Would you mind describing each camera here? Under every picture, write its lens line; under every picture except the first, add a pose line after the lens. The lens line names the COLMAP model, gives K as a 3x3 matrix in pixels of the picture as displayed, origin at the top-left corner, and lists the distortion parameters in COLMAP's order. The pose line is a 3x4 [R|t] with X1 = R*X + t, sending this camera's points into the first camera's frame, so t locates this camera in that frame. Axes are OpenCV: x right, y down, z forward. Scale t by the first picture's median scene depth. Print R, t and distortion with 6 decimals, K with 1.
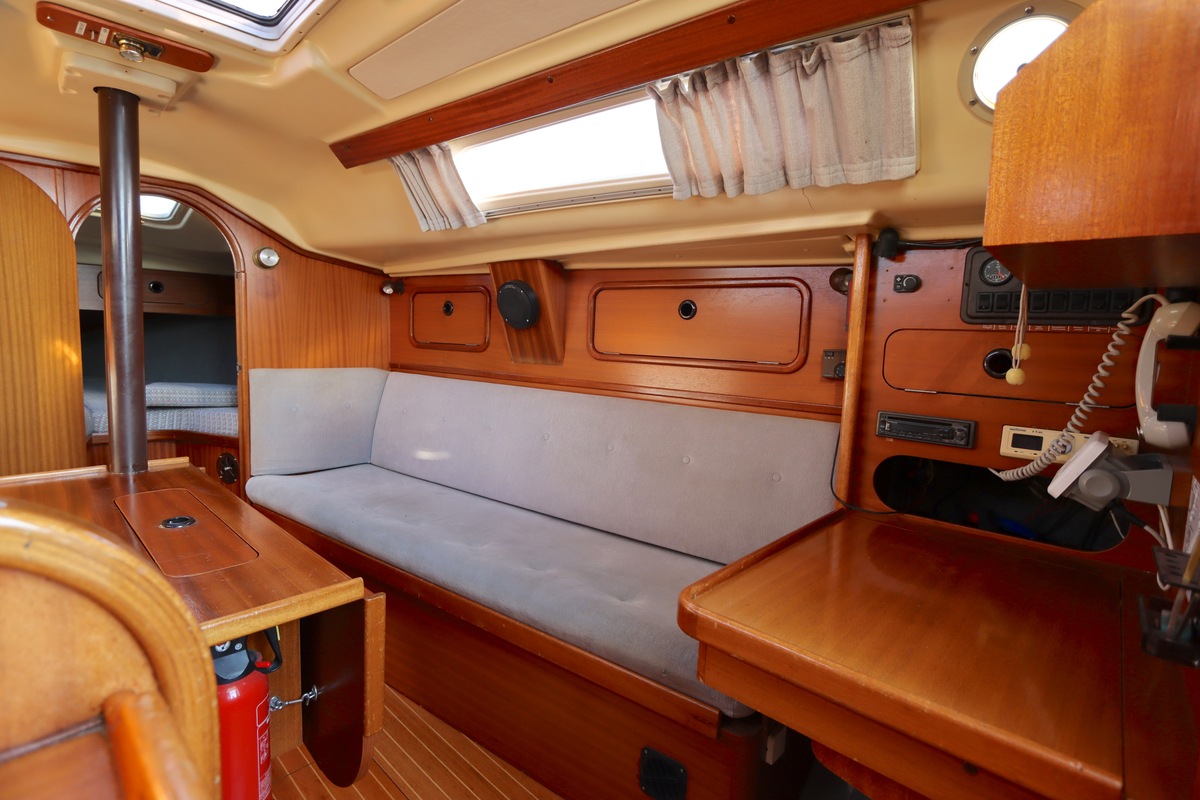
lens RADIAL K [[568.4, 0, 598.6], [0, 568.4, 391.7], [0, 0, 1]] dist [-0.018999, 0.003428]
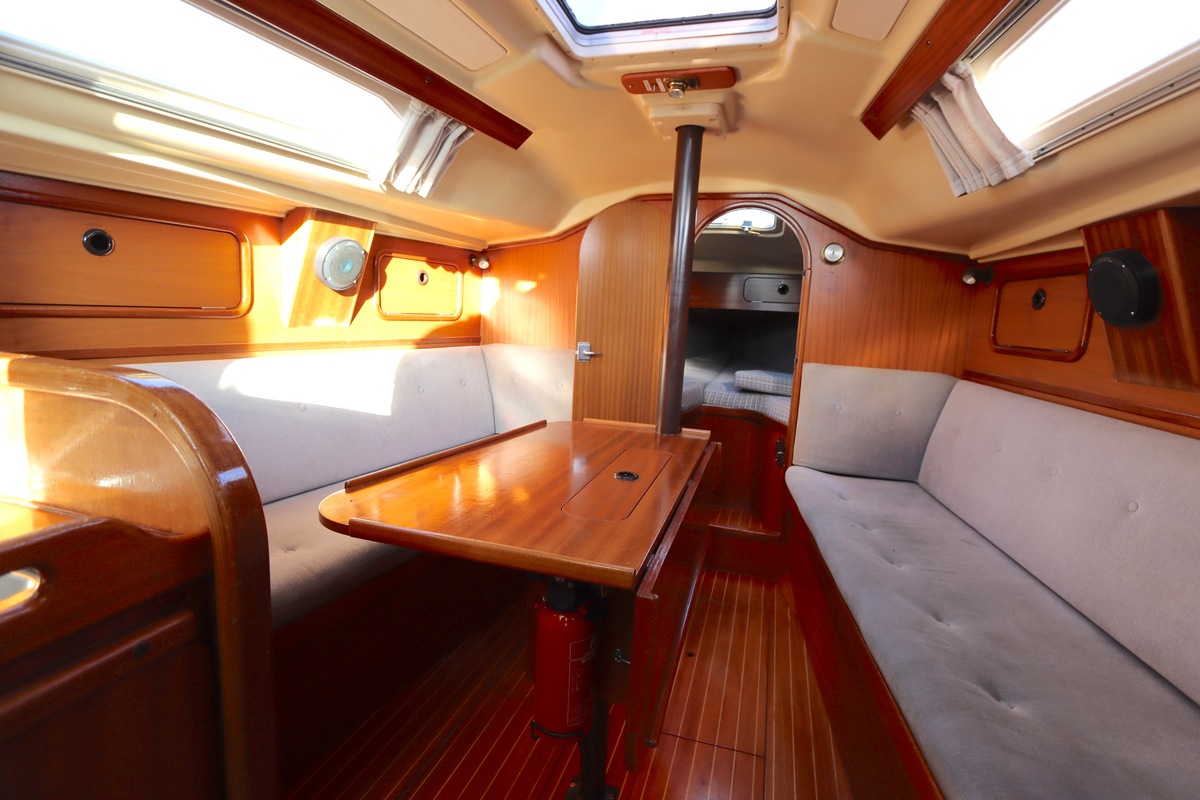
lens RADIAL K [[568.4, 0, 601.3], [0, 568.4, 394.2], [0, 0, 1]] dist [-0.018999, 0.003428]
pose [[0.438402, 0.116948, -0.891138, 0.173609], [-0.121236, 0.990131, 0.070297, -0.012129], [0.890565, 0.077220, 0.448254, 0.228070]]
